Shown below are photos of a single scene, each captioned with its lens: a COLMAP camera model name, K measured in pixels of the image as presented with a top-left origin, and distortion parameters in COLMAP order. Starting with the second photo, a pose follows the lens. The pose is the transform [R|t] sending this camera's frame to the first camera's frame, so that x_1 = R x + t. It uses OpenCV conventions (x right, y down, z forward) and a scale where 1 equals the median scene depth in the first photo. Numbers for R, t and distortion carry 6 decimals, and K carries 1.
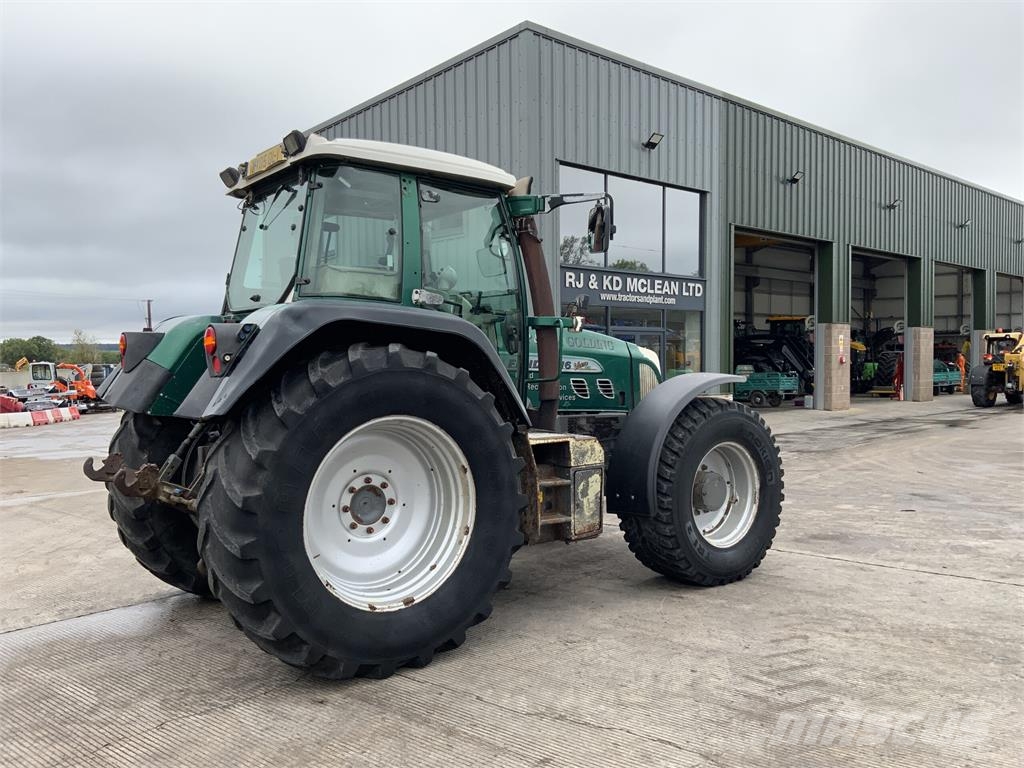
lens RADIAL K [[847.3, 0, 509.2], [0, 847.3, 378.5], [0, 0, 1]] dist [0.062401, -0.122722]
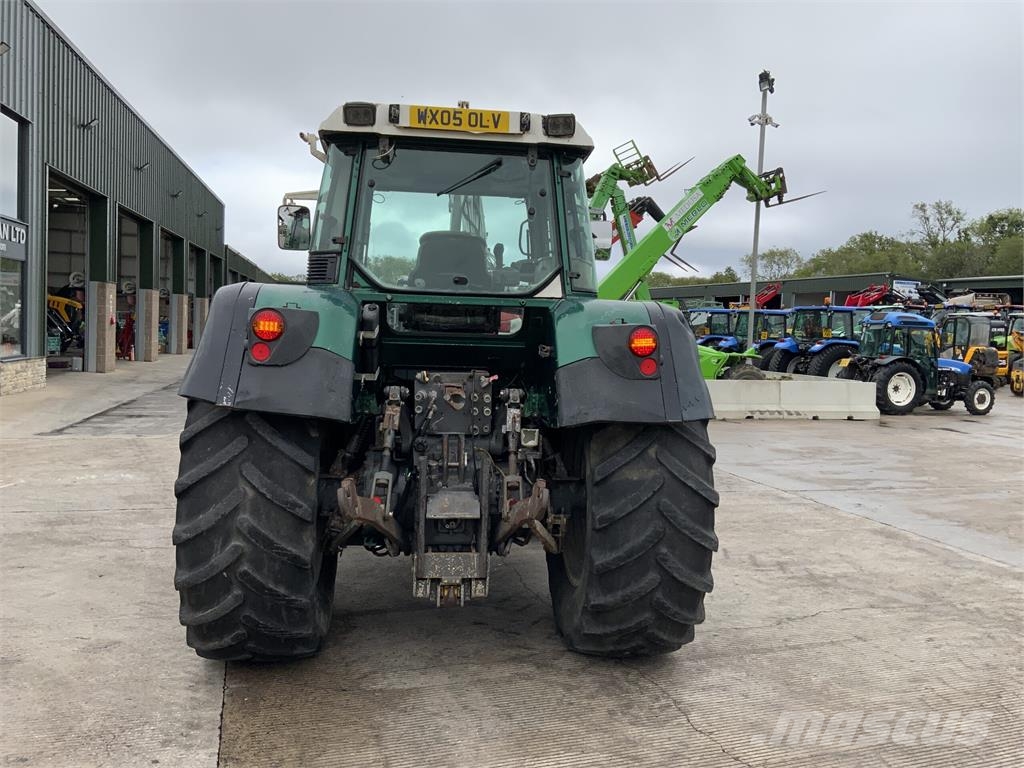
lens RADIAL K [[847.3, 0, 510.6], [0, 847.3, 376.0], [0, 0, 1]] dist [0.062401, -0.122722]
pose [[0.515290, -0.021665, 0.856742, -1.054178], [-0.023061, 0.998968, 0.039132, -0.033791], [-0.856705, -0.039922, 0.514259, 0.534071]]
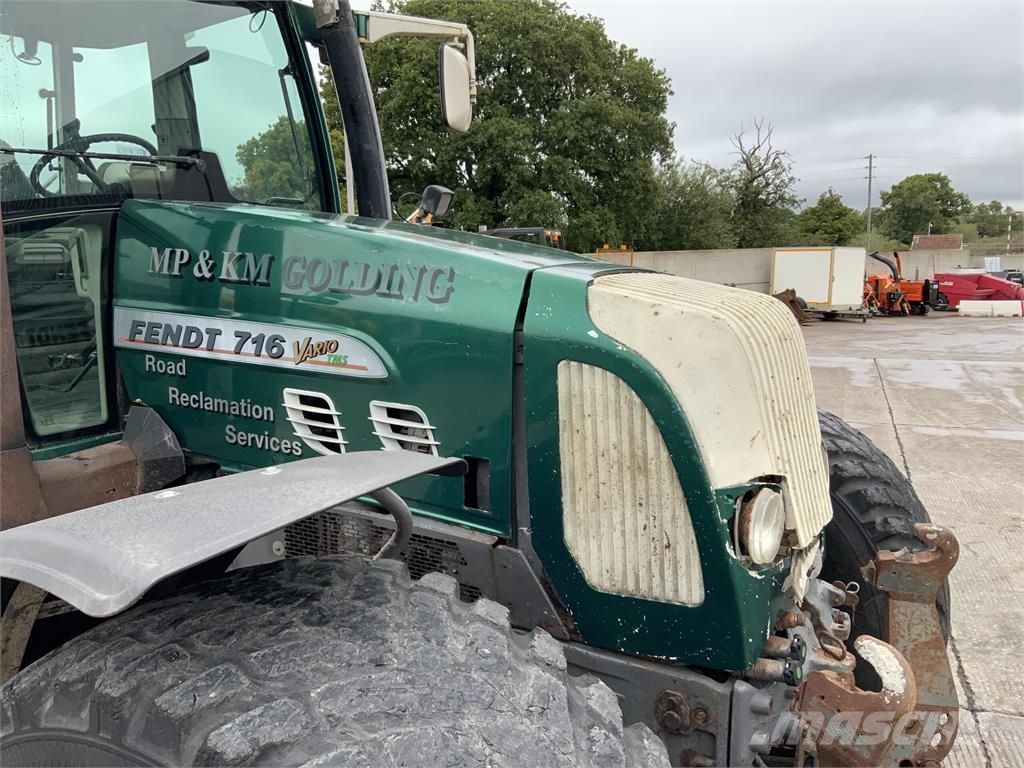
lens RADIAL K [[847.3, 0, 511.1], [0, 847.3, 386.7], [0, 0, 1]] dist [0.062401, -0.122722]
pose [[0.365390, 0.150434, -0.918618, 0.513448], [-0.007390, 0.987293, 0.158741, -0.067296], [0.930825, -0.051214, 0.361858, 1.230422]]
